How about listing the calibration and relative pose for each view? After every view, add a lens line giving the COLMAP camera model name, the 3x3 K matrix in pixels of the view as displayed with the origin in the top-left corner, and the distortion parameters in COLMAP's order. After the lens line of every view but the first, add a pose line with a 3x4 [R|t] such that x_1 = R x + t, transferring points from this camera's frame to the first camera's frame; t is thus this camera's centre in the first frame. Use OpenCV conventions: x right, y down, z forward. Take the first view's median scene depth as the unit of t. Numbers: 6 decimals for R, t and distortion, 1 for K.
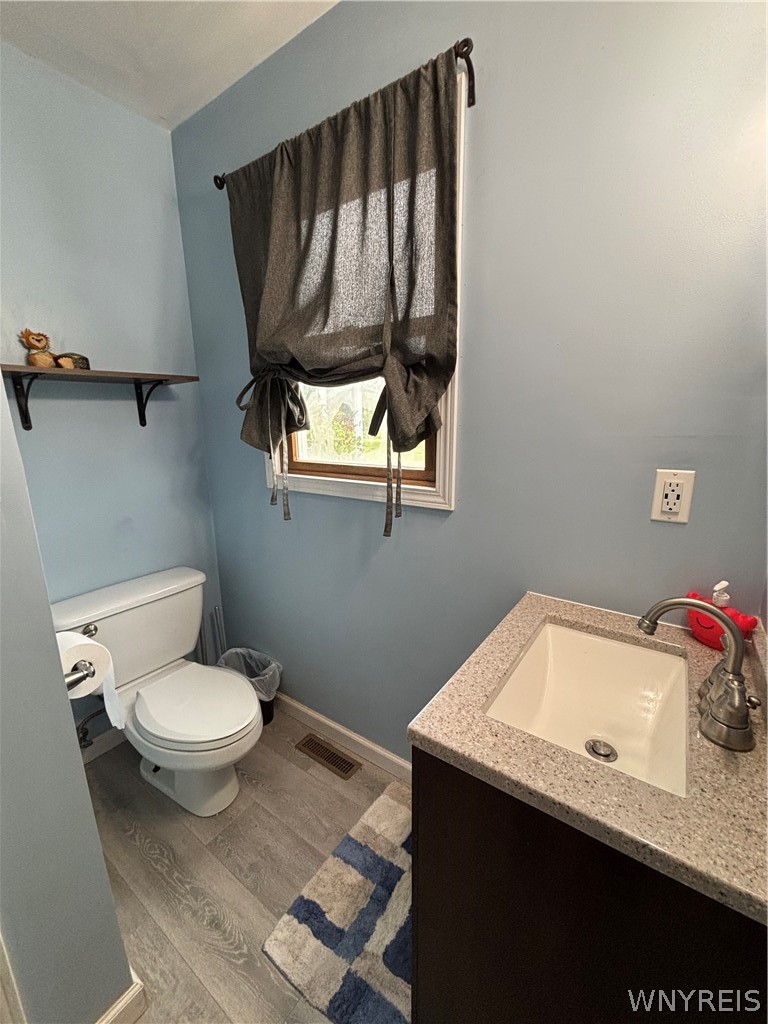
lens RADIAL K [[411.8, 0, 381.7], [0, 411.8, 510.8], [0, 0, 1]] dist [-0.001872, 0.000046]
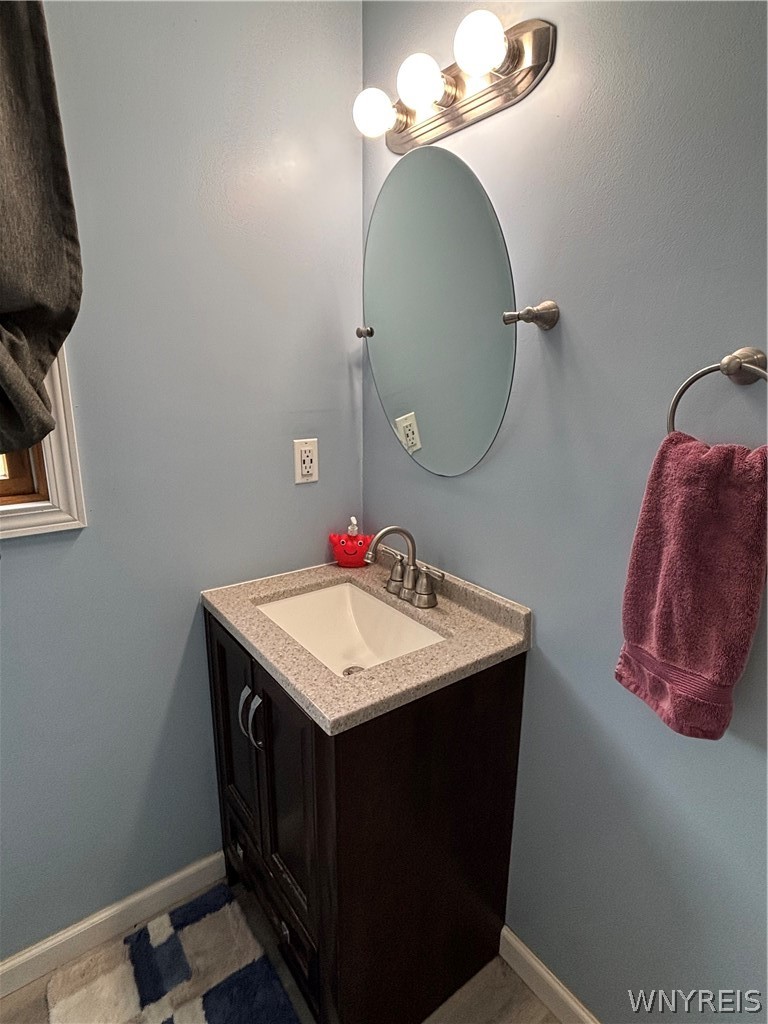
lens RADIAL K [[538.0, 0, 384.9], [0, 538.0, 507.5], [0, 0, 1]] dist [0.000110, -0.000353]
pose [[0.311459, -0.211192, 0.926494, -0.587701], [0.195447, 0.968382, 0.155037, -0.085981], [-0.929943, 0.132793, 0.342888, 0.222432]]
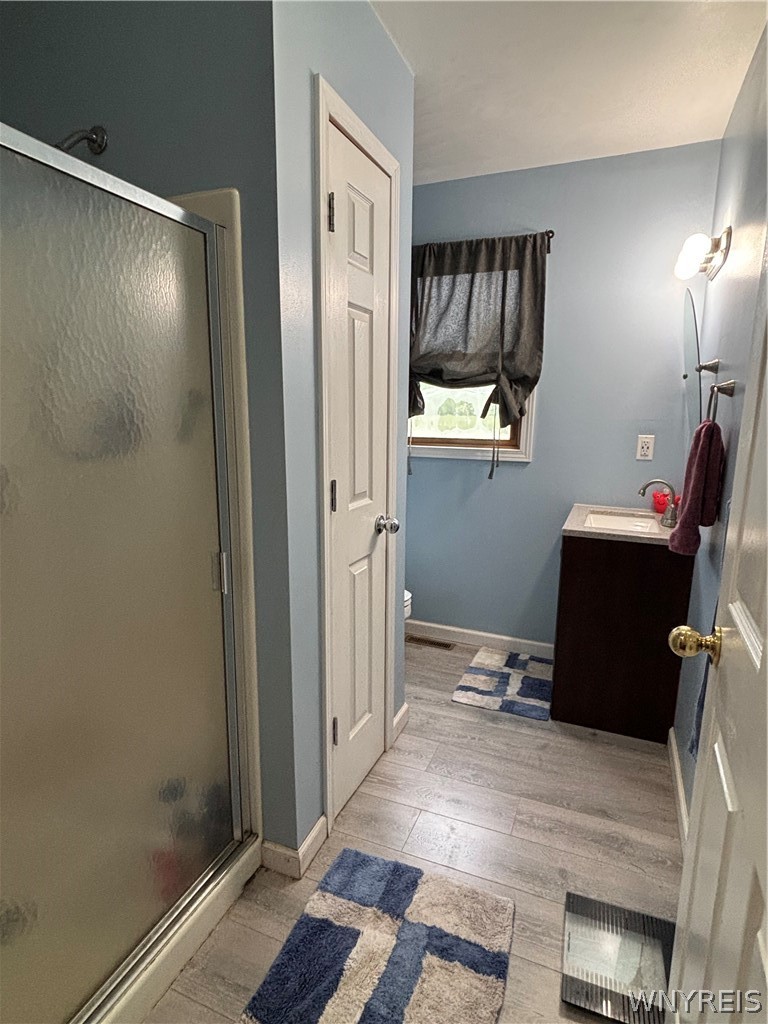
lens RADIAL K [[538.0, 0, 383.2], [0, 538.0, 512.1], [0, 0, 1]] dist [0.000110, -0.000353]
pose [[0.978269, -0.014524, 0.206829, -1.030708], [0.020916, 0.999368, -0.028755, 0.297449], [-0.206280, 0.032457, 0.977955, -1.231271]]
